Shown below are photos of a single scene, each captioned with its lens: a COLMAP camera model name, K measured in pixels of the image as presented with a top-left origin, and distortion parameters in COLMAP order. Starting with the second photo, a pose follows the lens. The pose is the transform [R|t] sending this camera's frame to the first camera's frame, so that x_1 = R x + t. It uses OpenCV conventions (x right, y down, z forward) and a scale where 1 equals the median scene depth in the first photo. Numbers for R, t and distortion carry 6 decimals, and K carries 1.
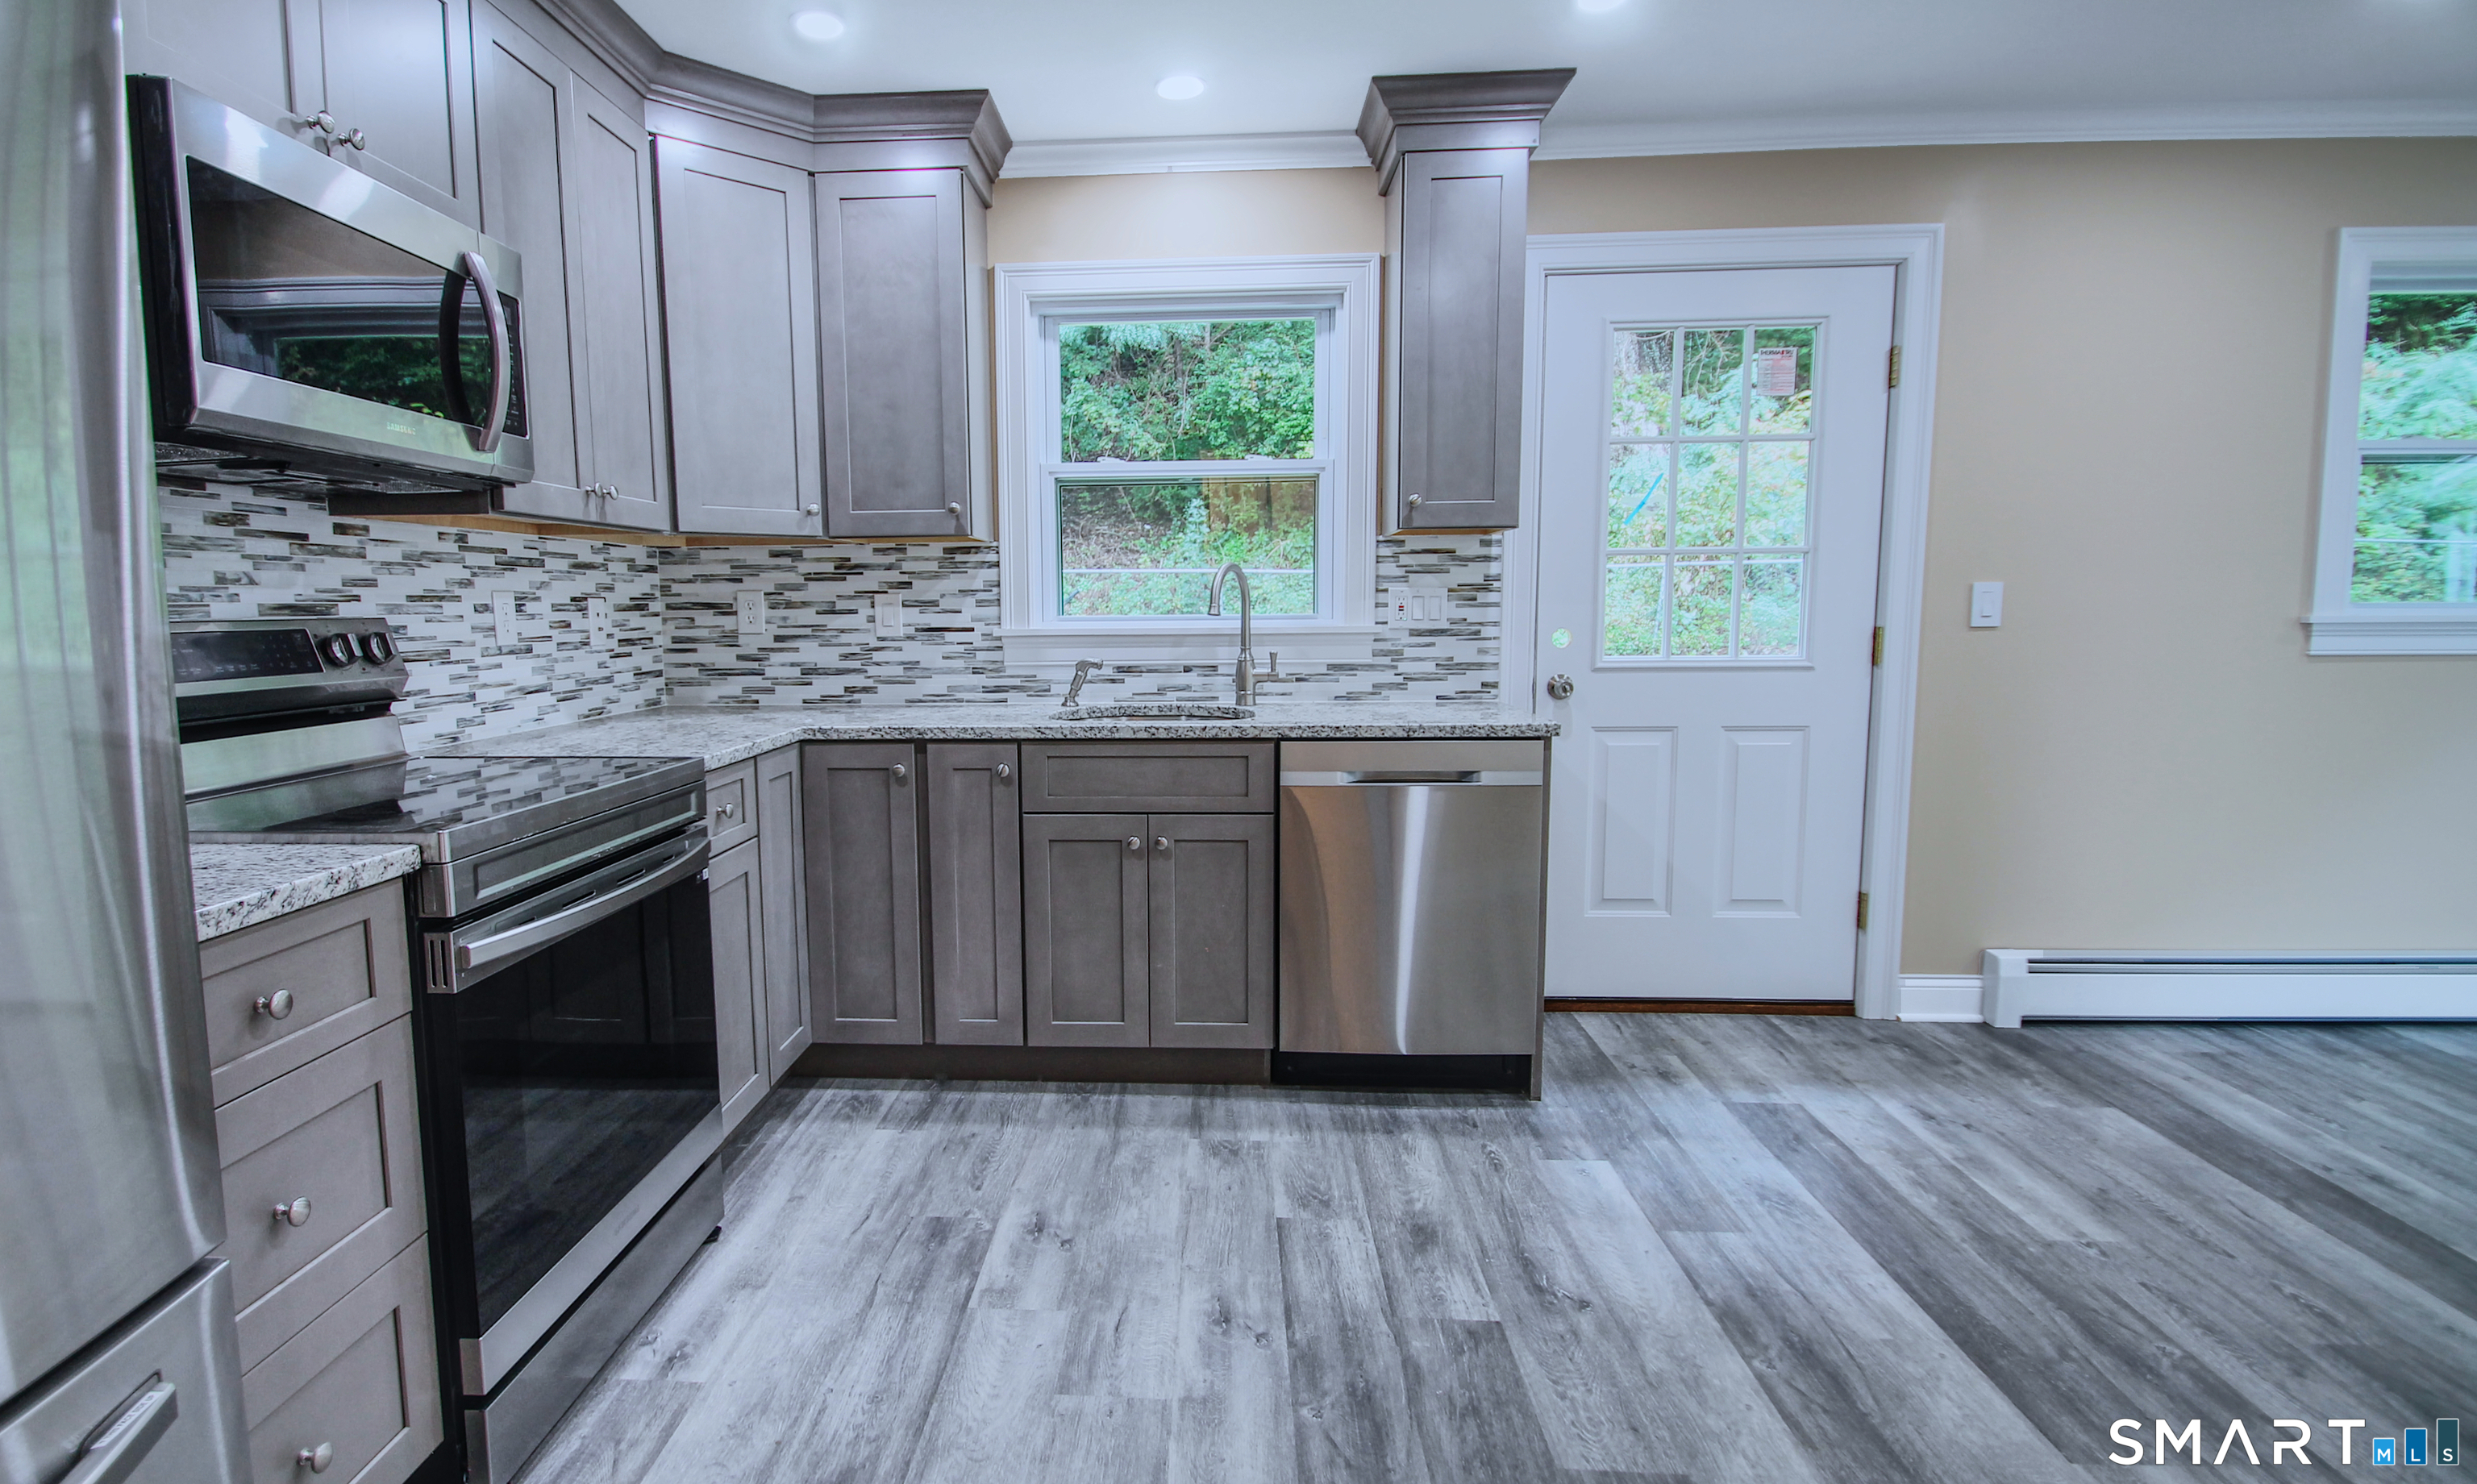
lens RADIAL K [[1205.0, 0, 1126.3], [0, 1205.0, 740.2], [0, 0, 1]] dist [0.010878, -0.013749]
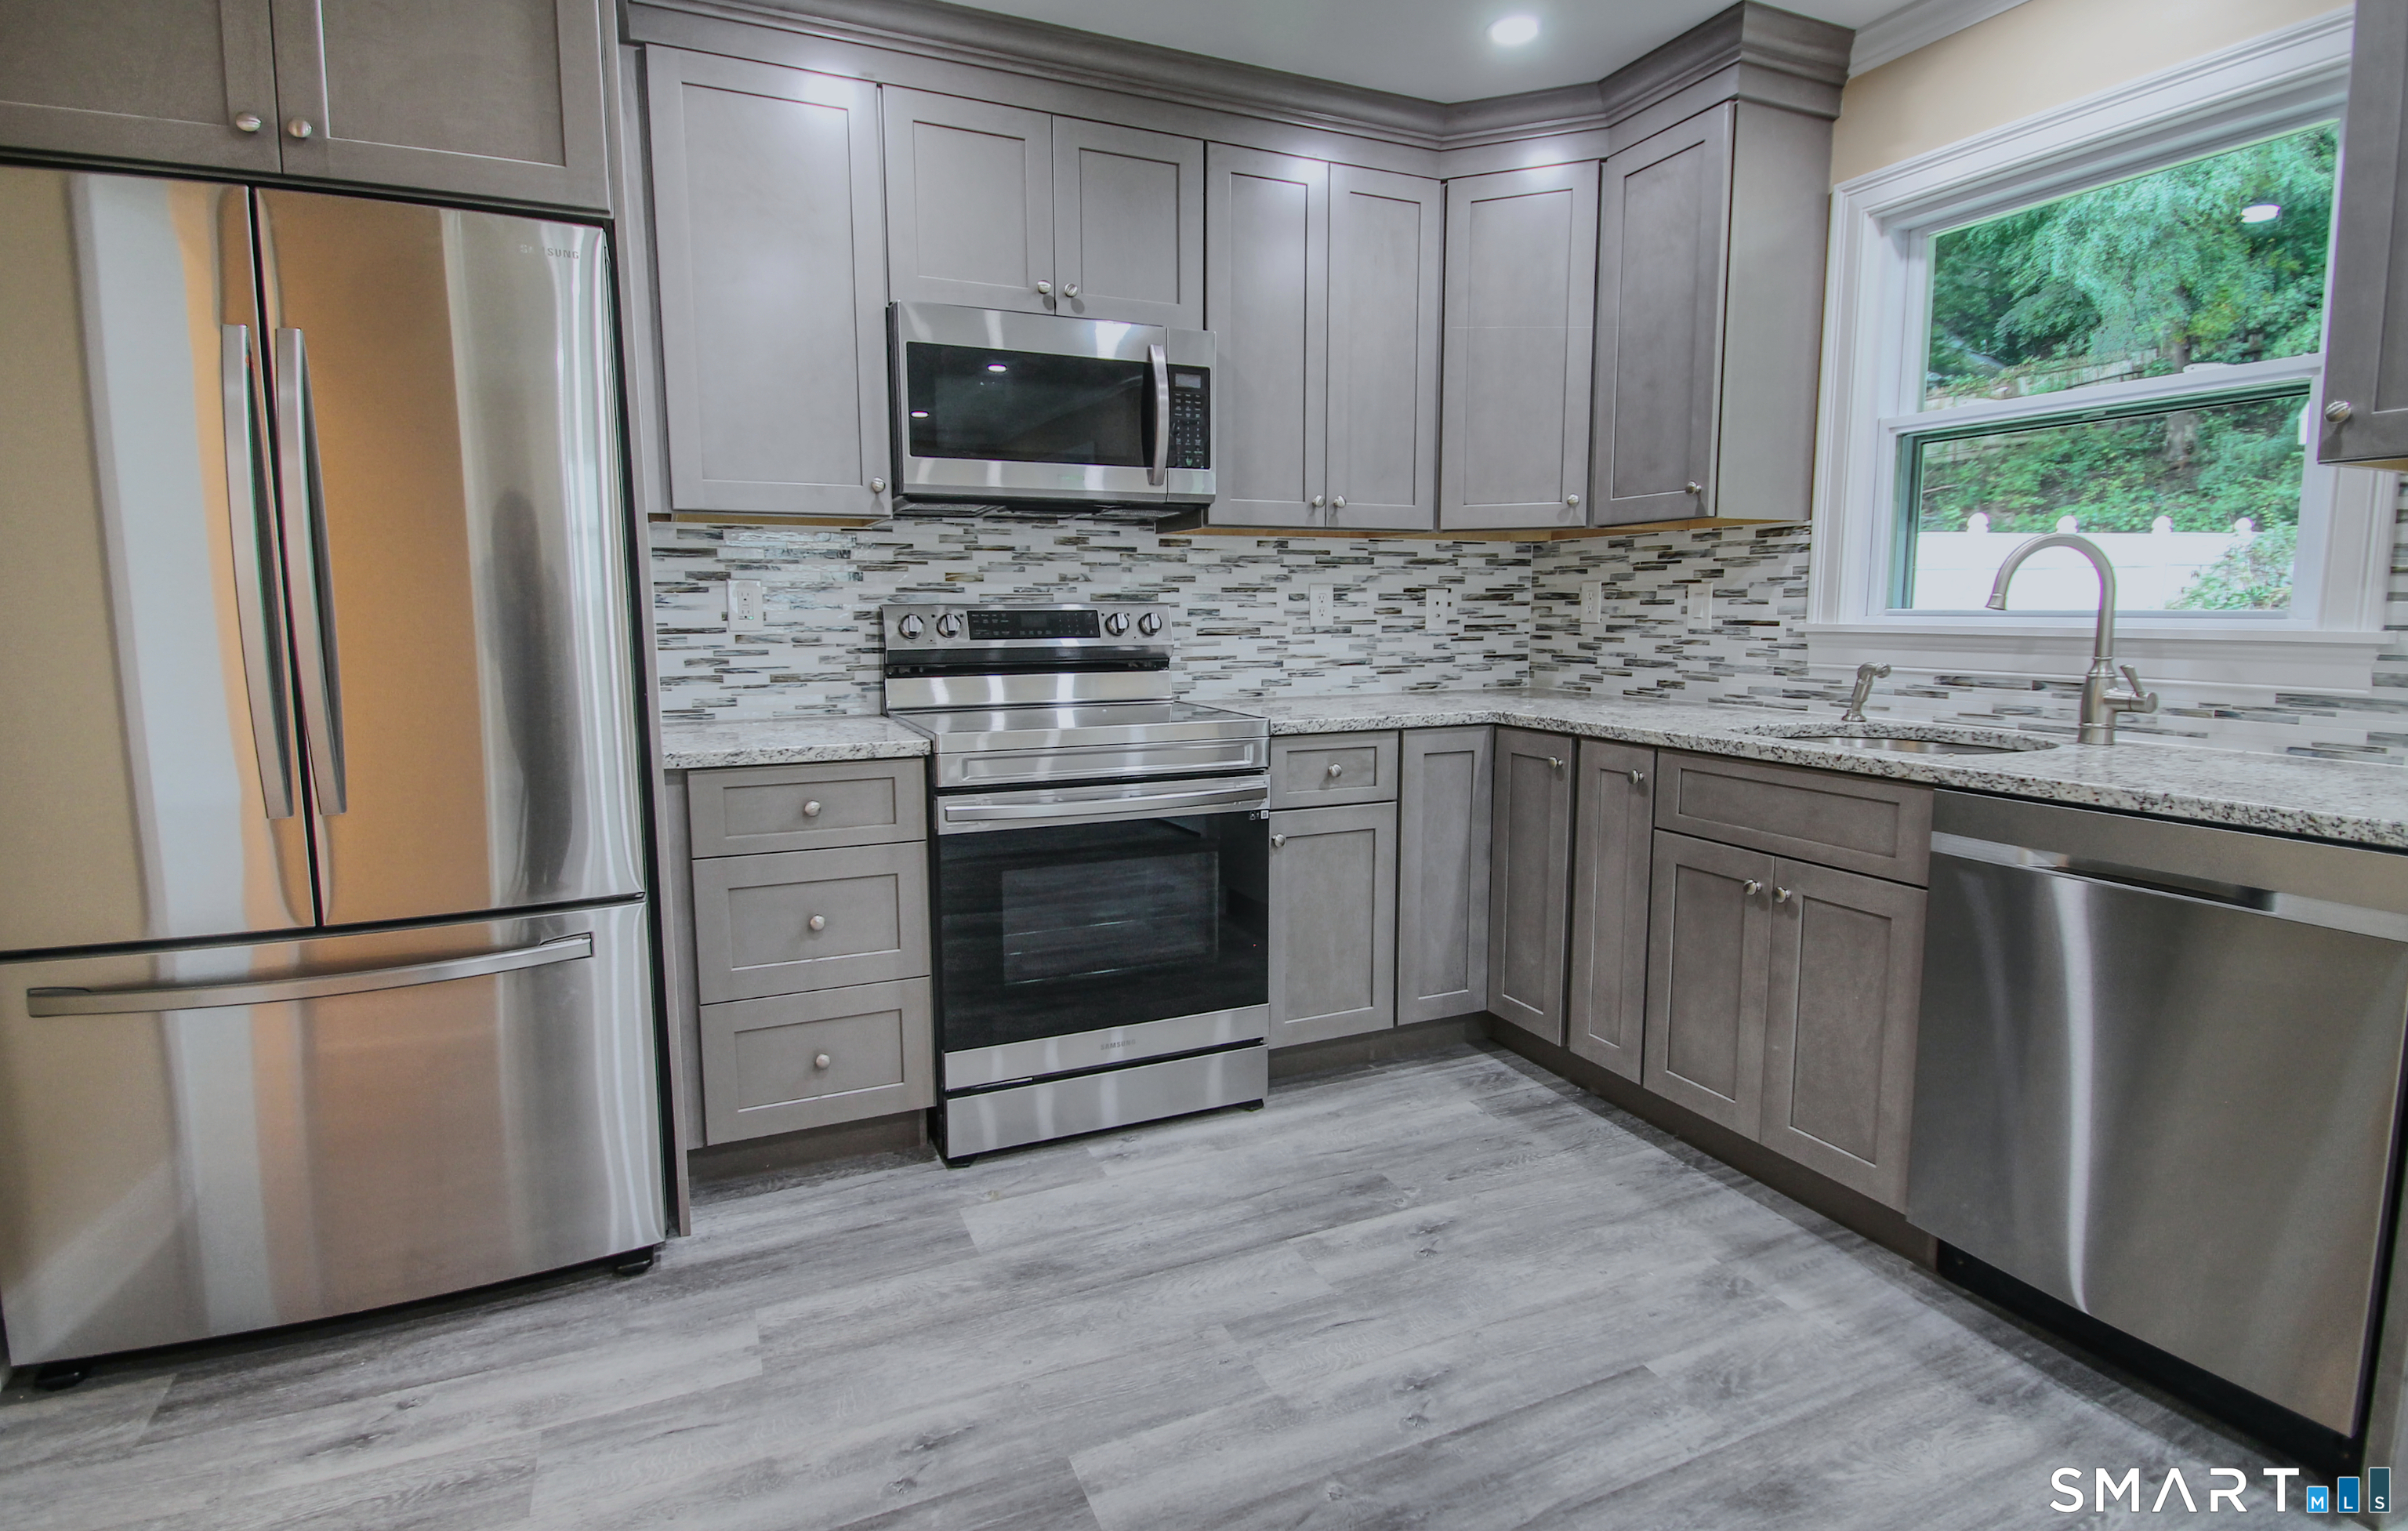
lens RADIAL K [[1150.1, 0, 1189.1], [0, 1150.1, 746.1], [0, 0, 1]] dist [0.001596, -0.009012]
pose [[0.471643, 0.114767, -0.874289, 0.475556], [-0.099467, 0.992090, 0.076573, -0.030007], [0.876162, 0.050848, 0.479328, 0.279931]]
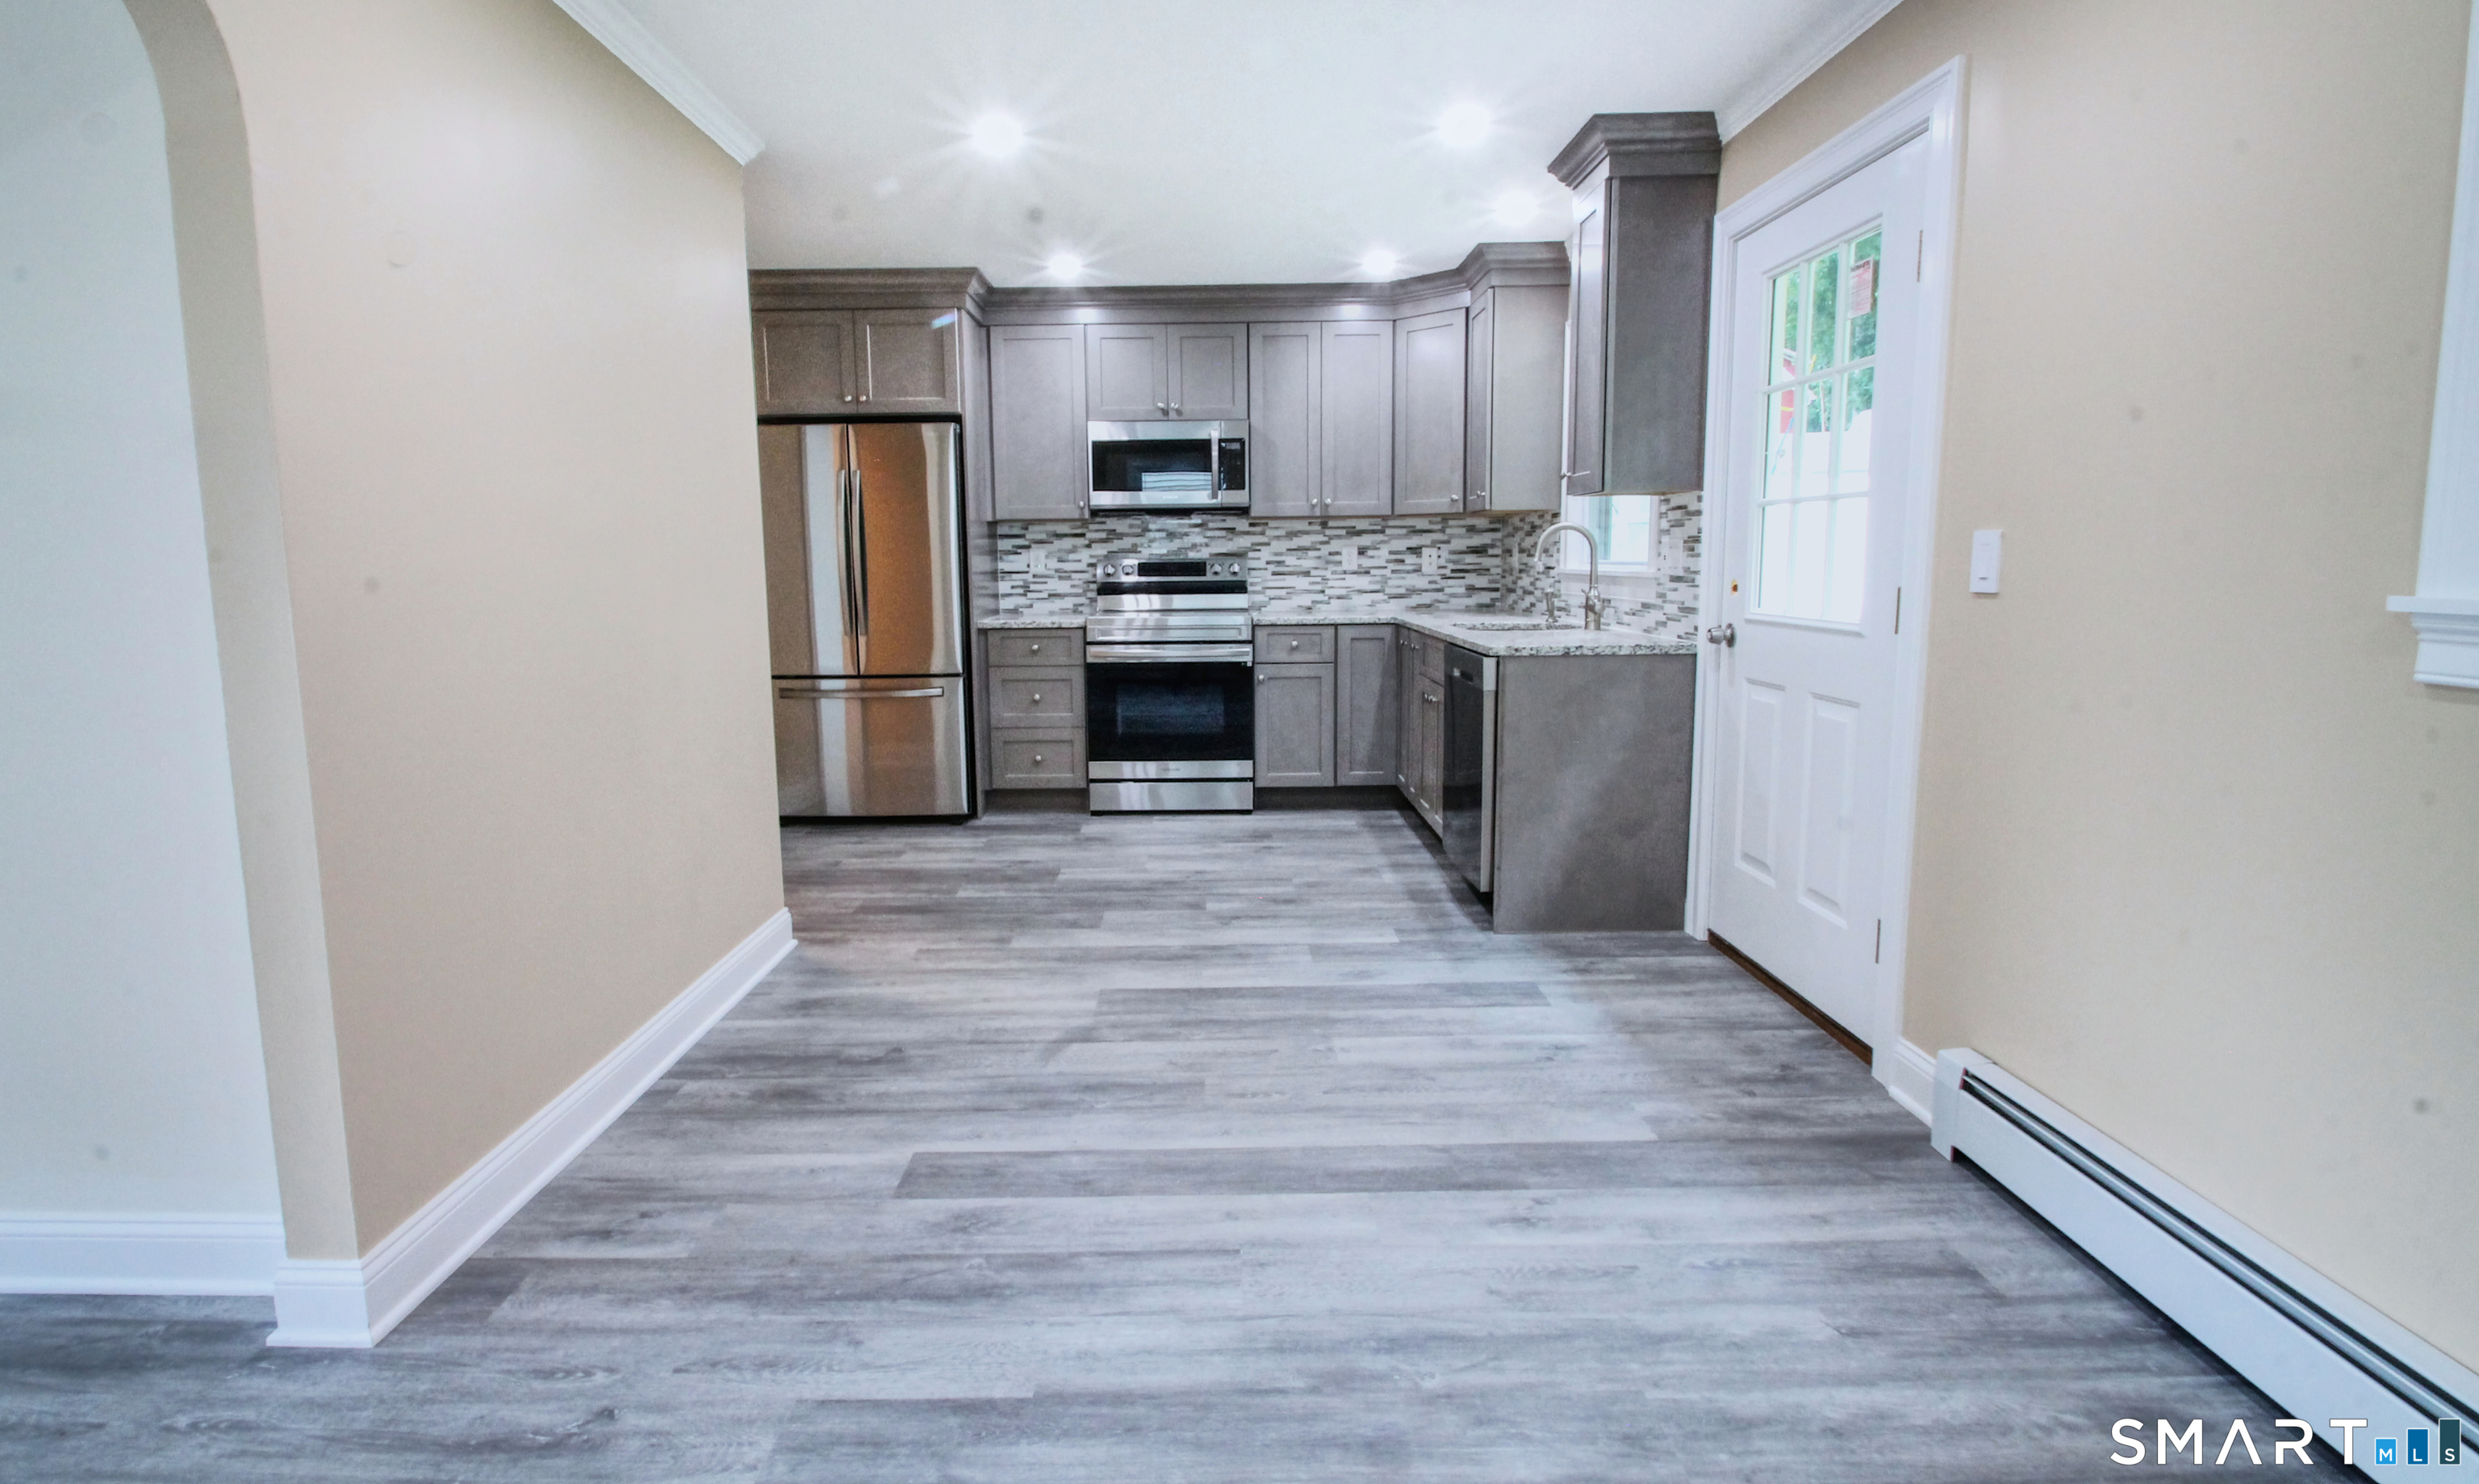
lens RADIAL K [[1145.7, 0, 1210.5], [0, 1145.7, 680.1], [0, 0, 1]] dist [0.000510, -0.000032]
pose [[0.082894, 0.117773, -0.989575, 1.479935], [-0.101366, 0.988838, 0.109195, -0.077827], [0.991390, 0.091258, 0.093907, 0.534763]]
